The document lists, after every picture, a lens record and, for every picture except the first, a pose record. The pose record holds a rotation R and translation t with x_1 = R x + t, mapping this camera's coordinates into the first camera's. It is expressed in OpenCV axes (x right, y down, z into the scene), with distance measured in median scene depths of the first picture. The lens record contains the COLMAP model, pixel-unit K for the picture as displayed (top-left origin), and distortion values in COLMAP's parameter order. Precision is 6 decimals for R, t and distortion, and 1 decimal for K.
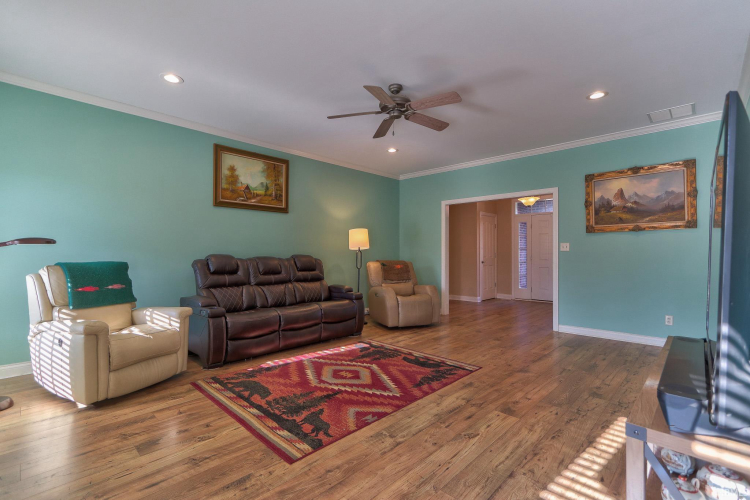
lens RADIAL K [[349.8, 0, 366.0], [0, 349.8, 247.4], [0, 0, 1]] dist [-0.000204, 0.000057]
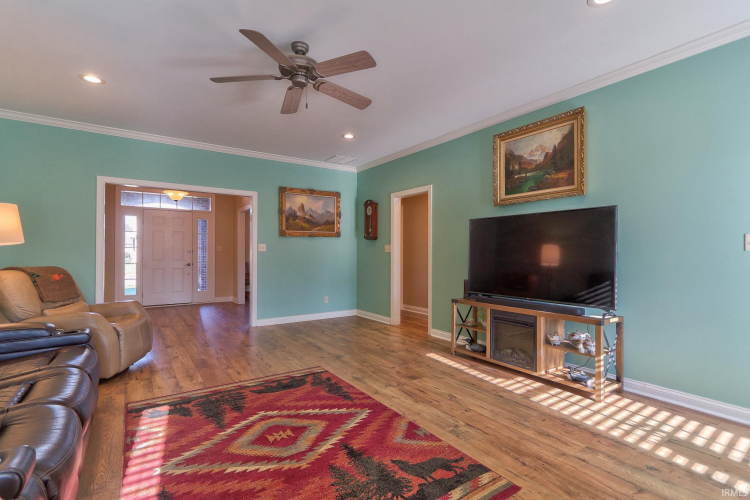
lens RADIAL K [[348.2, 0, 375.0], [0, 348.2, 250.0], [0, 0, 1]] dist [-0.000197, -0.000106]
pose [[0.189746, 0.005618, 0.981817, -0.550093], [-0.019142, 0.999815, -0.002022, 0.001883], [-0.981647, -0.018411, 0.189818, 0.561236]]
